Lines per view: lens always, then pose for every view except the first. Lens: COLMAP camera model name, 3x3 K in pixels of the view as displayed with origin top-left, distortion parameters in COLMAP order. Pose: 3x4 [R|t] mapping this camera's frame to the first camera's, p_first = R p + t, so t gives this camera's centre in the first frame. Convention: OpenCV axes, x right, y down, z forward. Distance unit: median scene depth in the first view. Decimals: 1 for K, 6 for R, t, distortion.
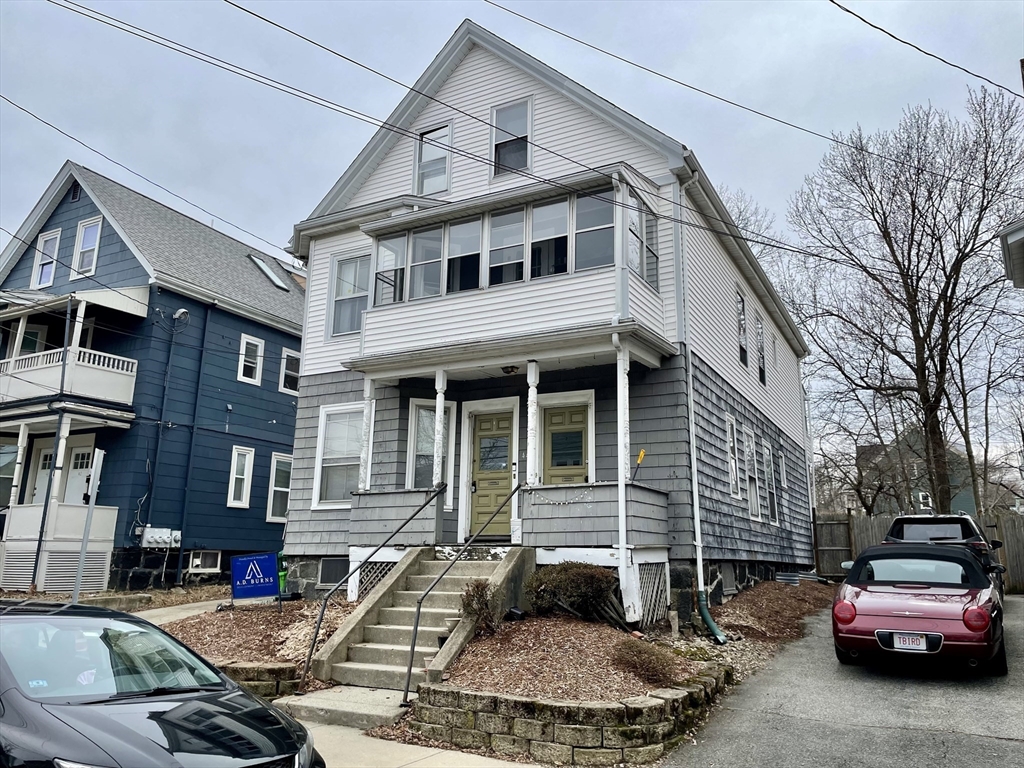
lens RADIAL K [[774.9, 0, 511.2], [0, 774.9, 379.5], [0, 0, 1]] dist [0.065336, -0.034585]
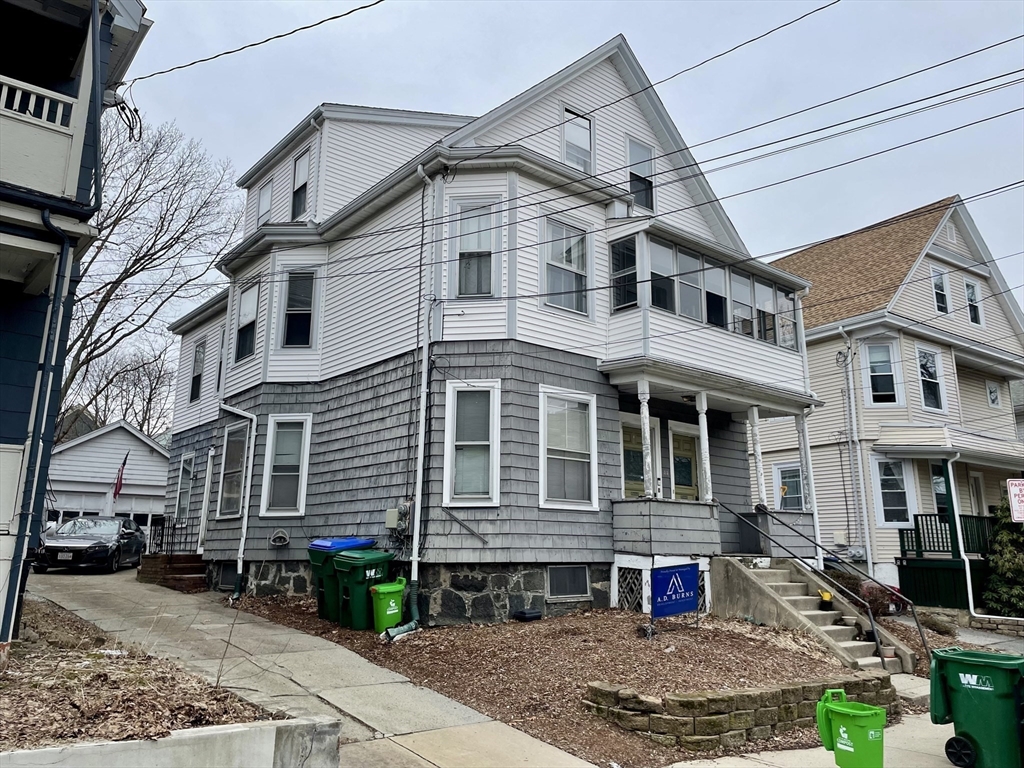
lens RADIAL K [[774.9, 0, 510.4], [0, 774.9, 383.2], [0, 0, 1]] dist [0.065336, -0.034585]
pose [[0.380154, 0.188700, 0.905469, -1.114403], [-0.218193, 0.969634, -0.110465, 0.145611], [-0.898818, -0.155573, 0.409784, 0.757713]]
